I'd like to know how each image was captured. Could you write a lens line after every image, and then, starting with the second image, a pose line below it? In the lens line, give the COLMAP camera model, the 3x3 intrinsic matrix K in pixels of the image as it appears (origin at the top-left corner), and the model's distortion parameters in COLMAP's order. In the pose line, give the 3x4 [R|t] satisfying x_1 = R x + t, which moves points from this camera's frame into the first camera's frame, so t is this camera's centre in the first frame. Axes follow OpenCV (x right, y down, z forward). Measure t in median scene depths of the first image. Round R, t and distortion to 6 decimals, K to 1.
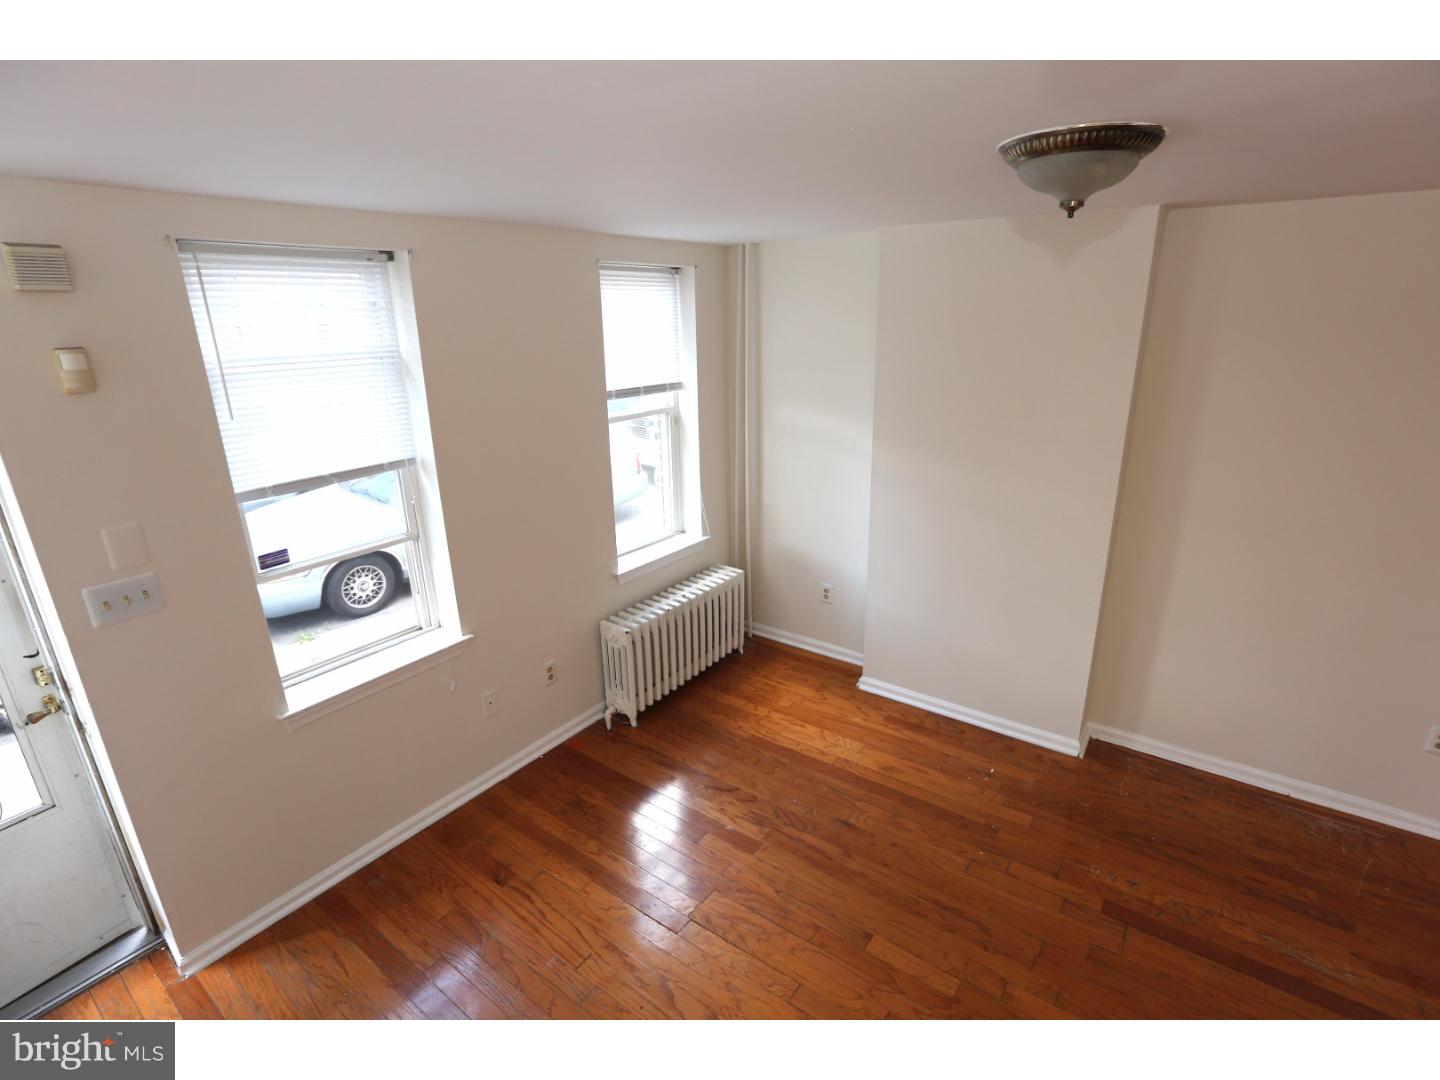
lens RADIAL K [[685.2, 0, 720.0], [0, 685.2, 540.0], [0, 0, 1]] dist [-0.032381, 0.006775]
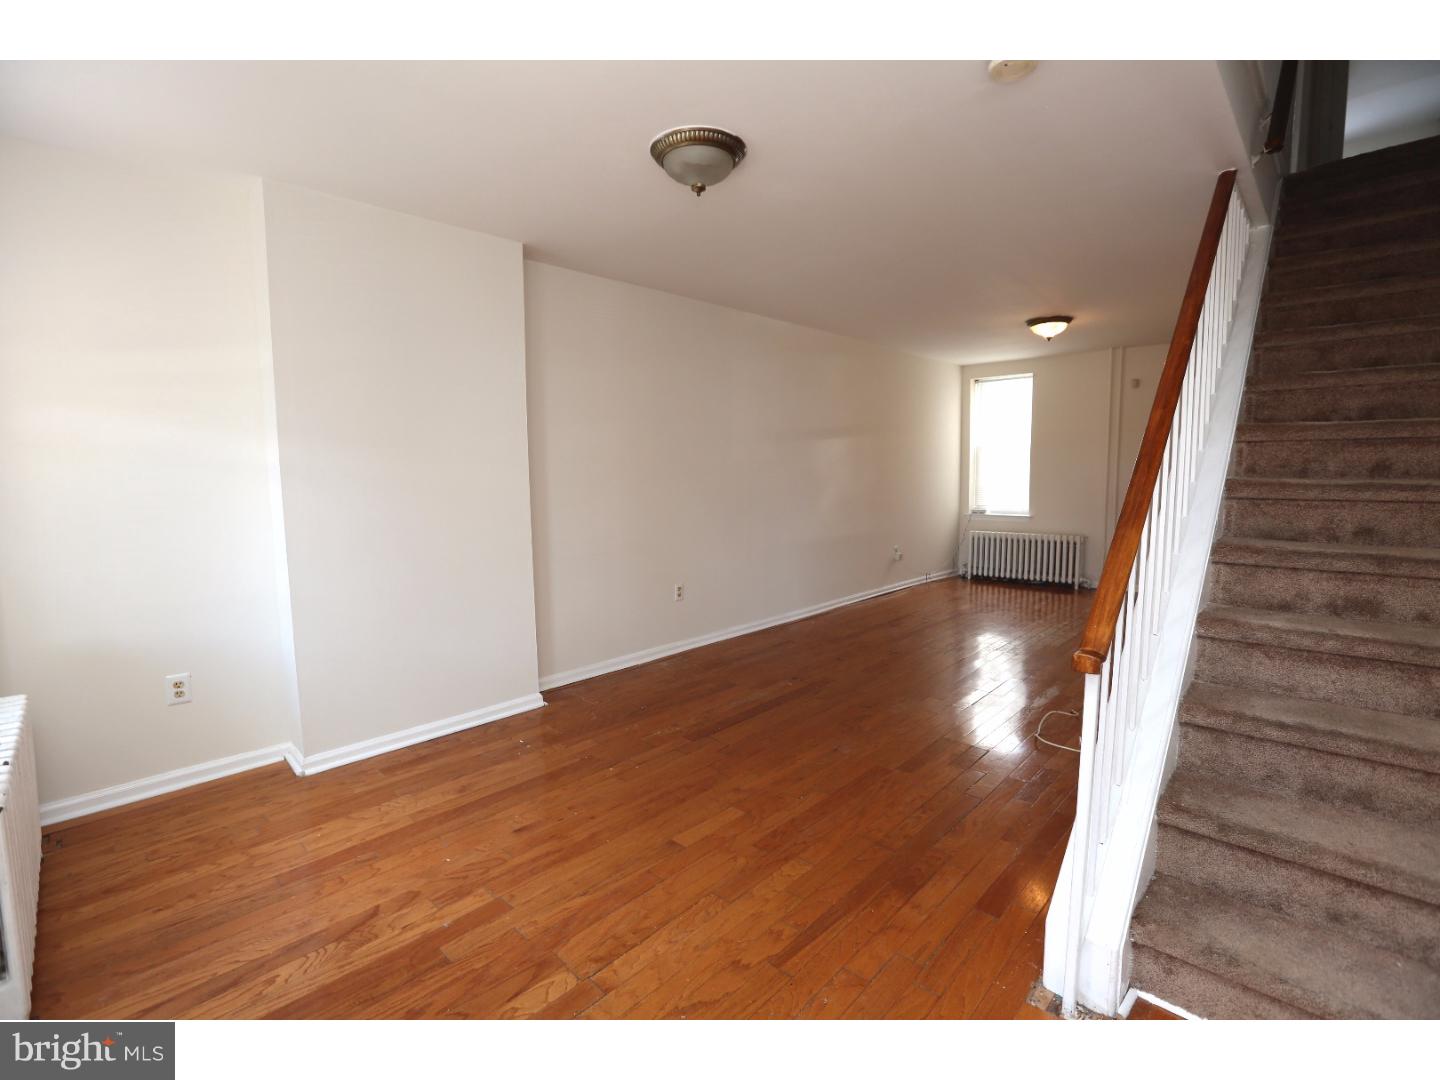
lens RADIAL K [[656.4, 0, 723.5], [0, 656.4, 535.2], [0, 0, 1]] dist [-0.055988, 0.022343]
pose [[0.131144, -0.082875, 0.987893, -0.502851], [0.320290, 0.946601, 0.036892, 0.111607], [-0.938198, 0.311575, 0.150685, 0.484552]]
